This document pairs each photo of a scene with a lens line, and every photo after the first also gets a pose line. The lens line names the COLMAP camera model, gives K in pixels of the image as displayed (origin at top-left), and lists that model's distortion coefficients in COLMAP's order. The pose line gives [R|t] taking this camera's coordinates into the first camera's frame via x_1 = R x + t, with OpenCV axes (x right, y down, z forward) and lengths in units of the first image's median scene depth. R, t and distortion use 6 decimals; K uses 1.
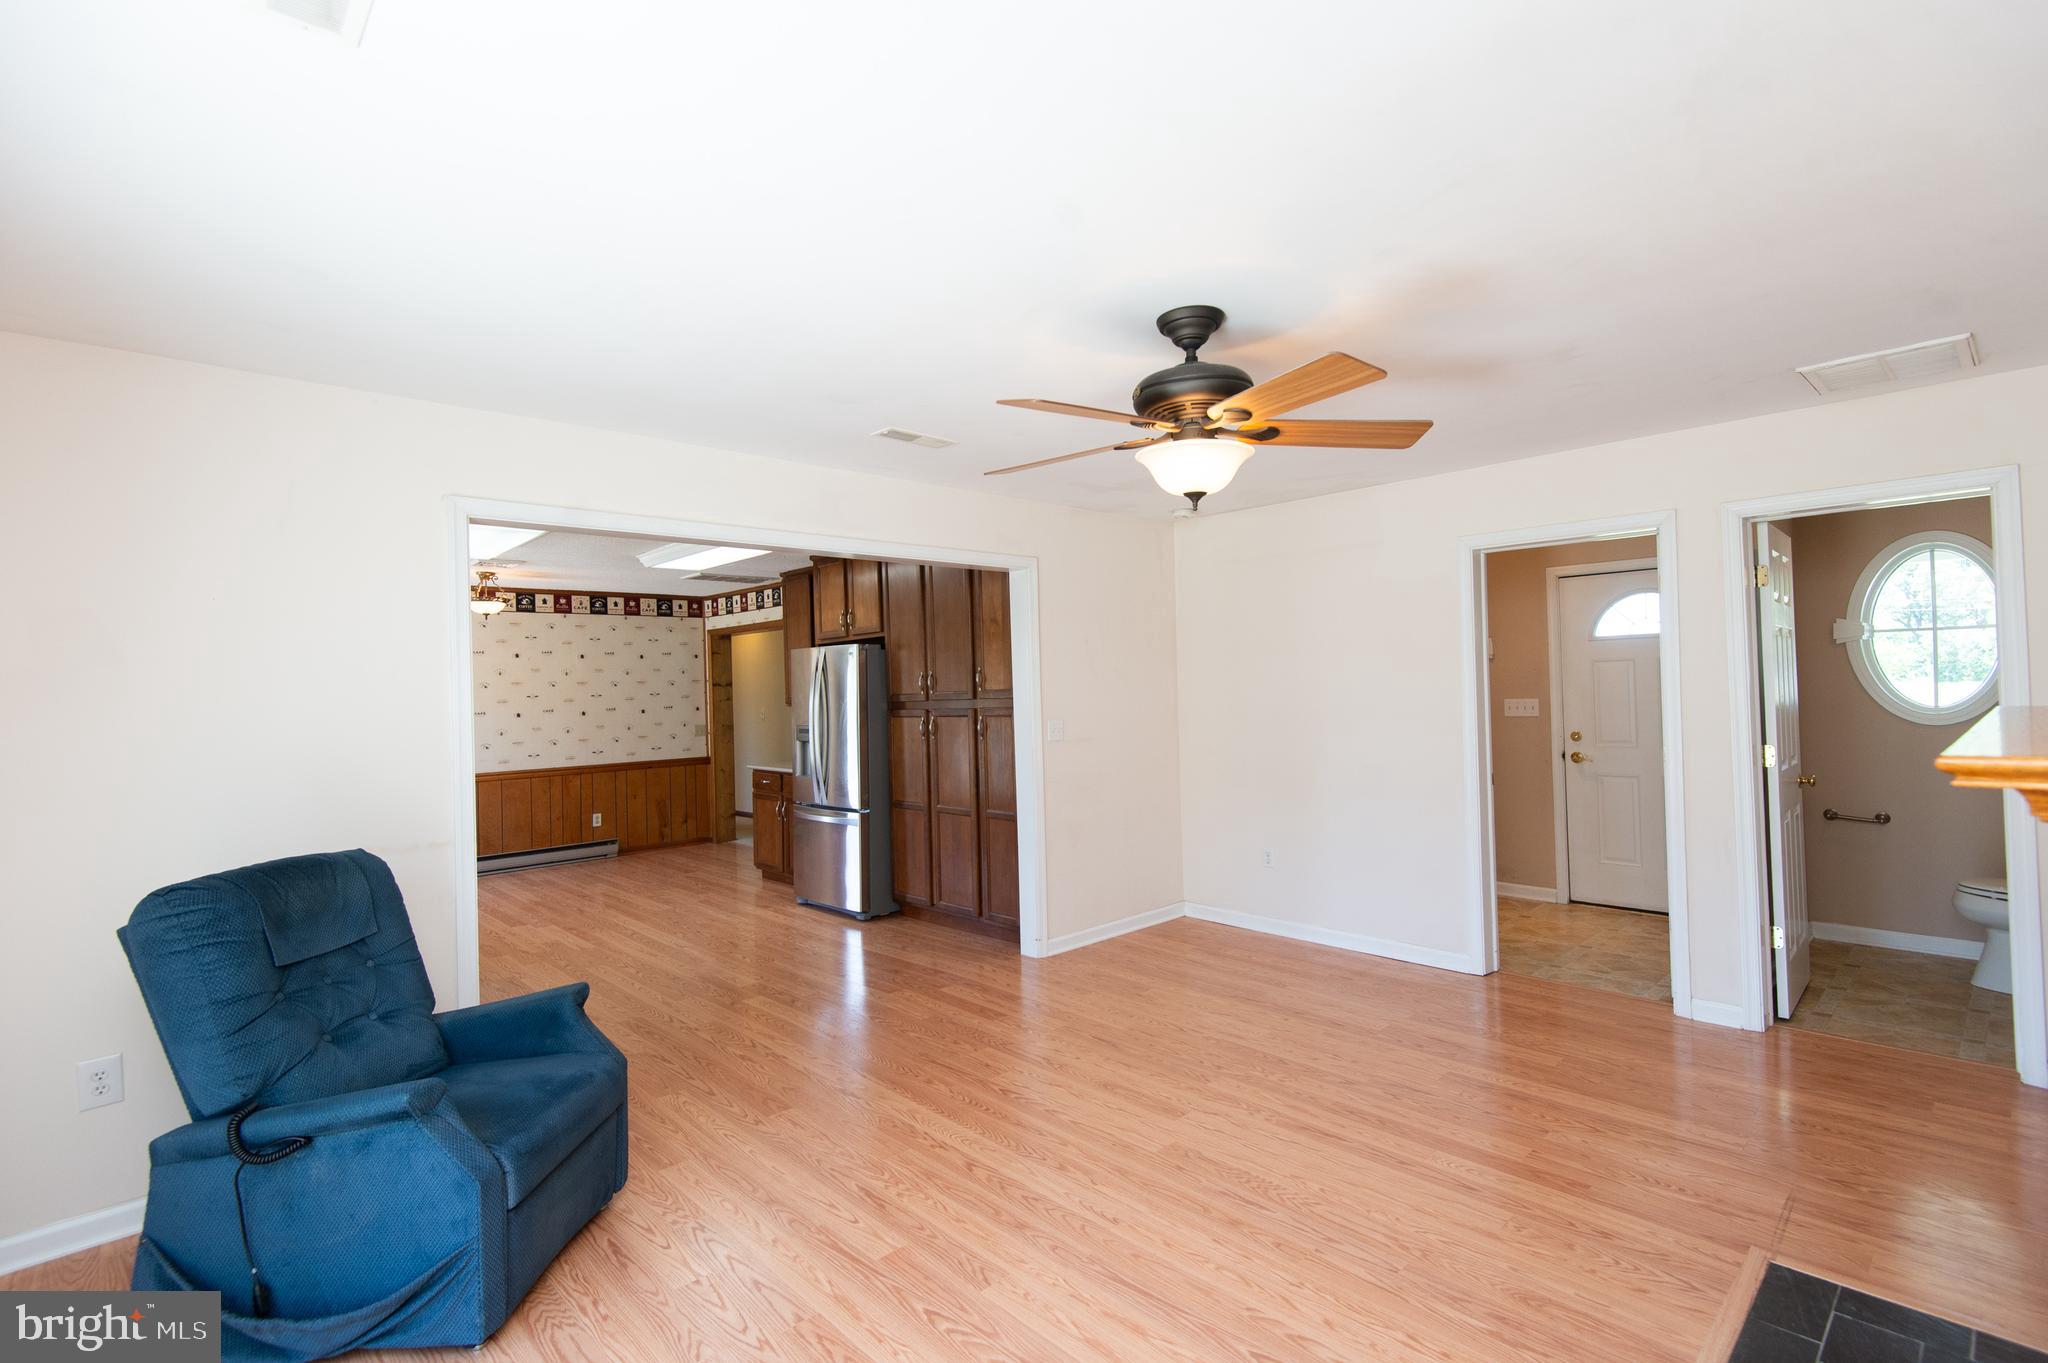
lens RADIAL K [[940.0, 0, 1032.7], [0, 940.0, 683.0], [0, 0, 1]] dist [0.033784, -0.021225]
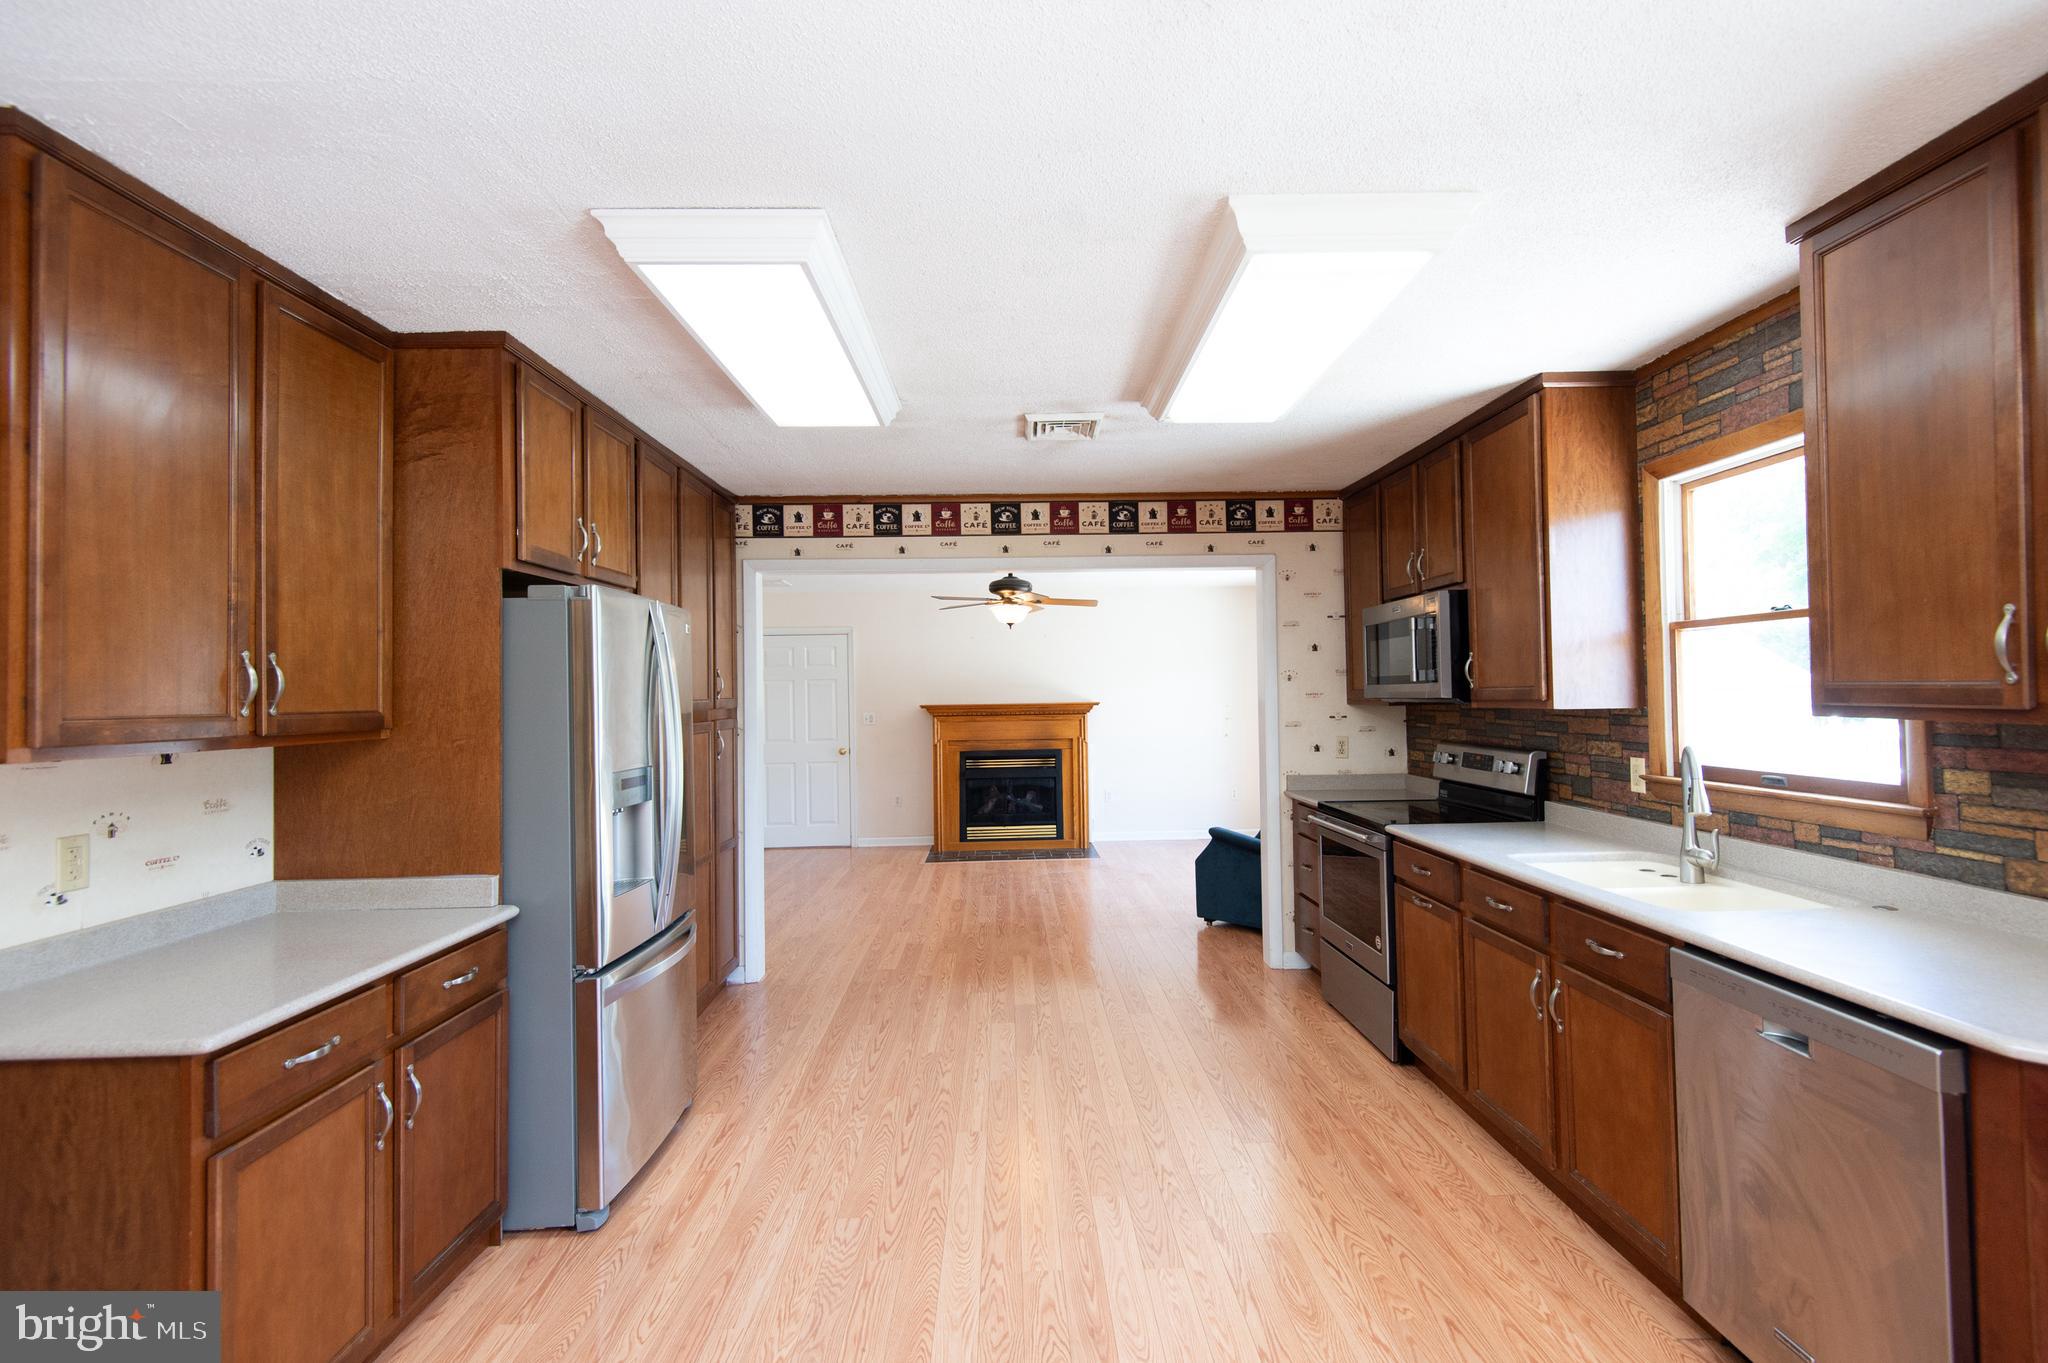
lens RADIAL K [[940.0, 0, 1019.3], [0, 940.0, 676.8], [0, 0, 1]] dist [0.033784, -0.021225]
pose [[-0.737985, 0.050140, 0.672951, -0.515966], [0.030820, 0.998700, -0.040612, 0.019649], [-0.674112, -0.009230, -0.738571, 0.922574]]
